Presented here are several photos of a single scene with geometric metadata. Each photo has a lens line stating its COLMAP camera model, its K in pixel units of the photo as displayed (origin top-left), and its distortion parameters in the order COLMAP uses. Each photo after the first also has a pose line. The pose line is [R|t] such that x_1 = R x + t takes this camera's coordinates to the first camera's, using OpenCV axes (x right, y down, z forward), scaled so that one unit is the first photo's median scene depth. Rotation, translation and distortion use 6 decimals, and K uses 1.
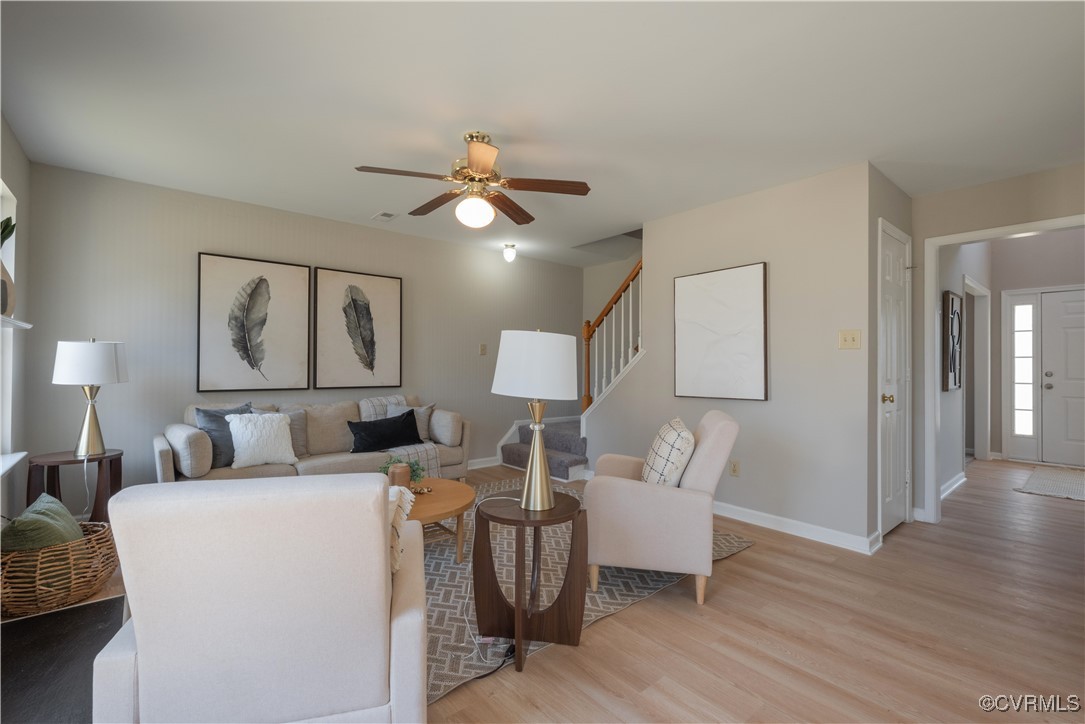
lens RADIAL K [[477.2, 0, 541.0], [0, 477.2, 361.5], [0, 0, 1]] dist [0.001801, 0.000167]
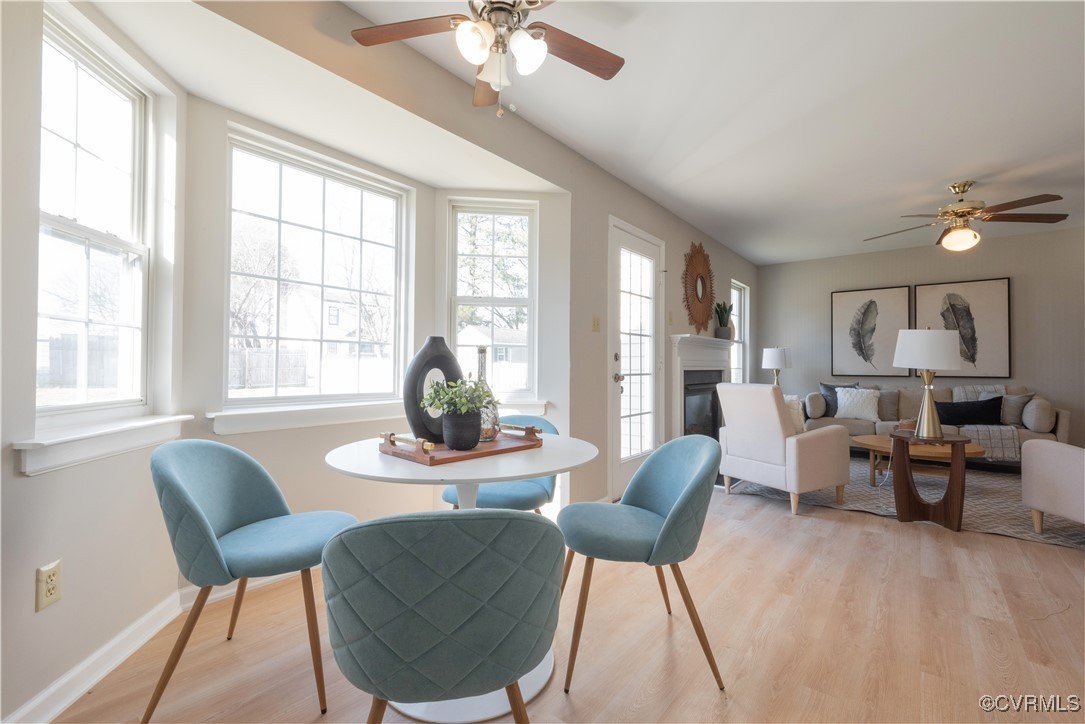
lens RADIAL K [[468.8, 0, 541.9], [0, 468.8, 361.8], [0, 0, 1]] dist [-0.000457, 0.000541]
pose [[0.195899, -0.015708, -0.980498, 0.647455], [0.004587, 0.999875, -0.015102, 0.032965], [0.980613, -0.001539, 0.195947, -0.298614]]
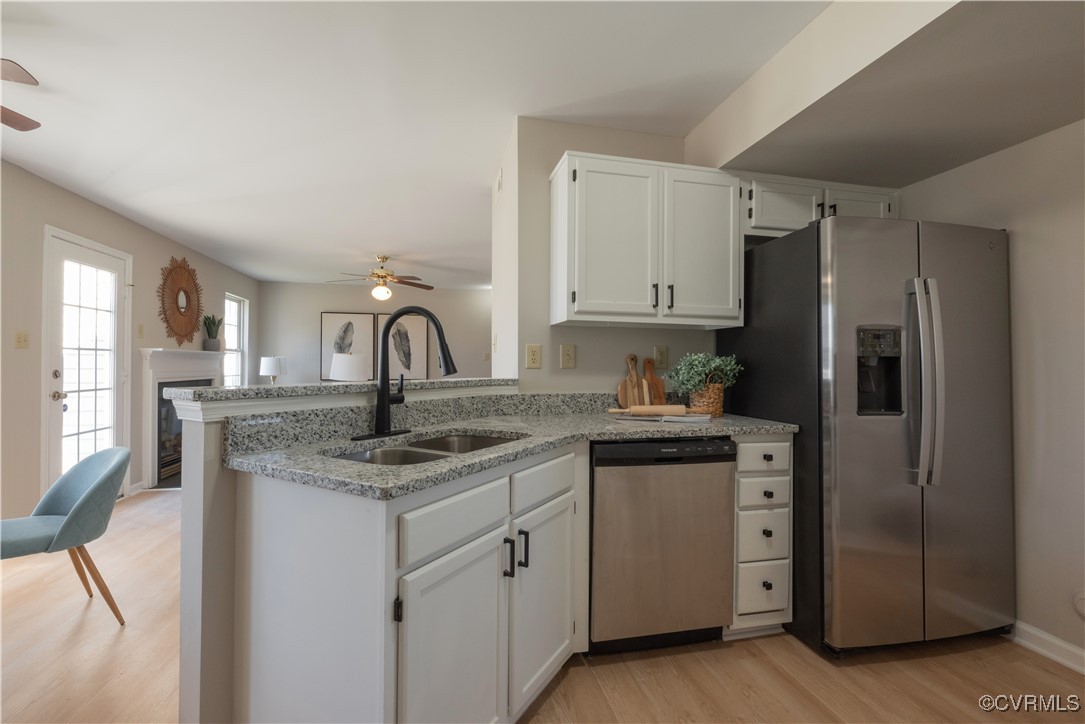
lens RADIAL K [[468.8, 0, 541.9], [0, 468.8, 361.8], [0, 0, 1]] dist [-0.000457, 0.000541]
pose [[0.891379, -0.005250, -0.453229, 0.973960], [0.004530, 0.999986, -0.002675, -0.005206], [0.453236, 0.000331, 0.891390, -0.343728]]
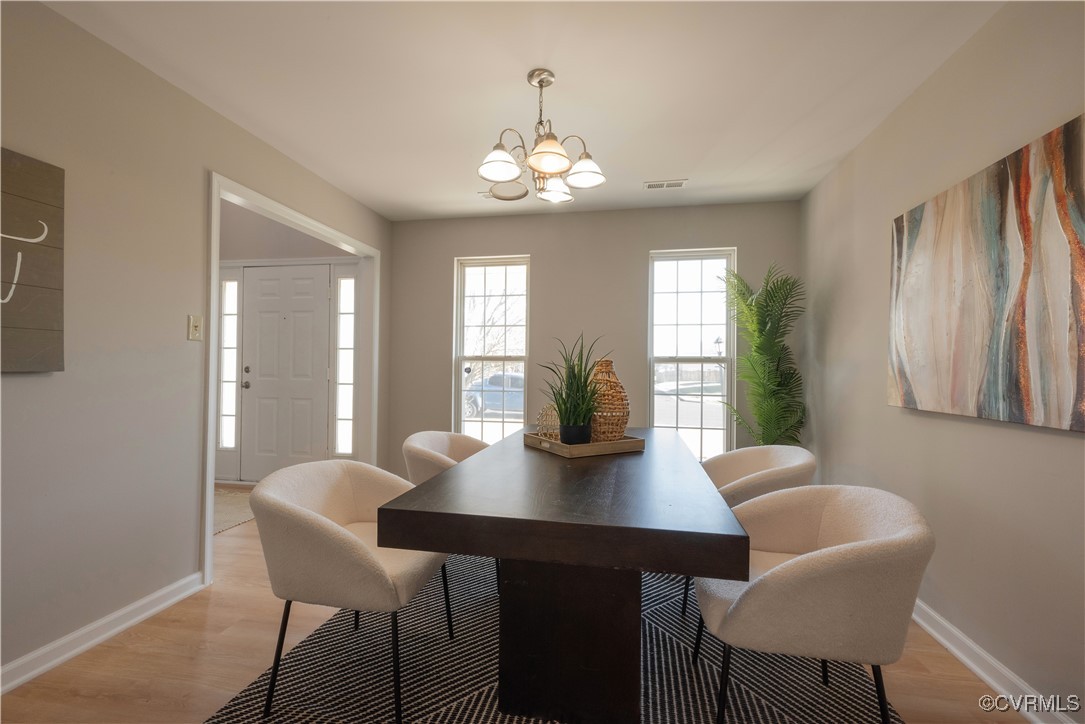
lens RADIAL K [[468.8, 0, 541.9], [0, 468.8, 361.8], [0, 0, 1]] dist [-0.000457, 0.000541]
pose [[0.765113, 0.010245, 0.643814, 1.375655], [-0.012825, 0.999918, -0.000671, 0.010922], [-0.643768, -0.007743, 0.765181, 0.128140]]
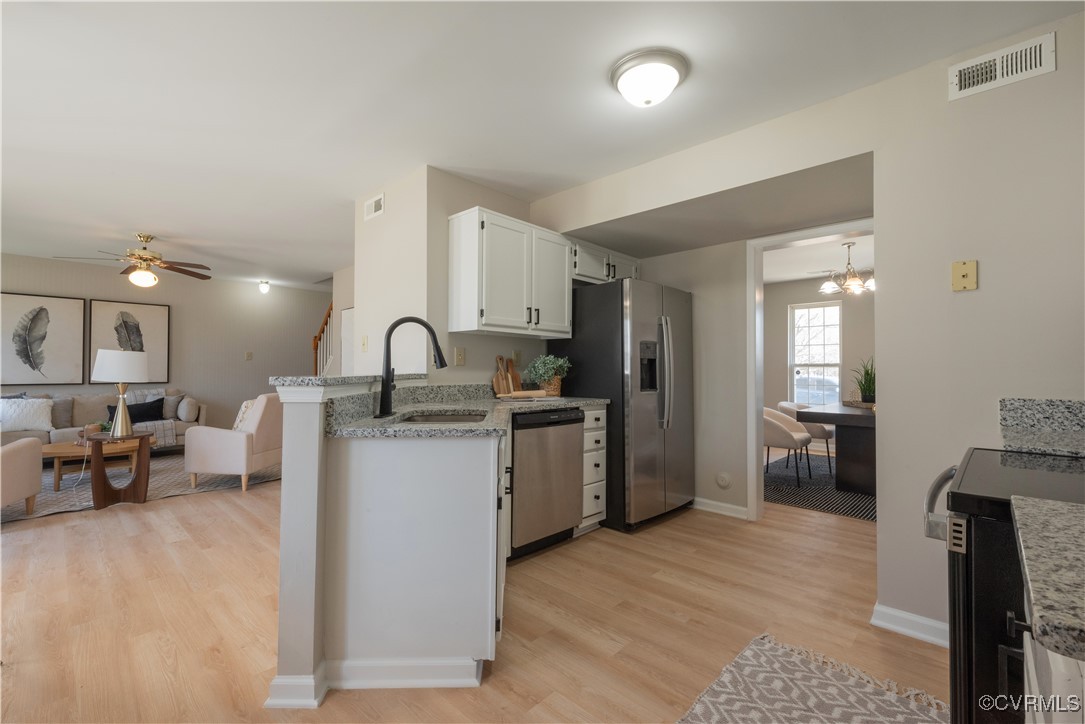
lens RADIAL K [[468.8, 0, 541.9], [0, 468.8, 361.8], [0, 0, 1]] dist [-0.000457, 0.000541]
pose [[0.993653, -0.000249, 0.112490, 0.772585], [0.000977, 0.999979, -0.006412, 0.000979], [-0.112486, 0.006481, 0.993632, -0.595317]]
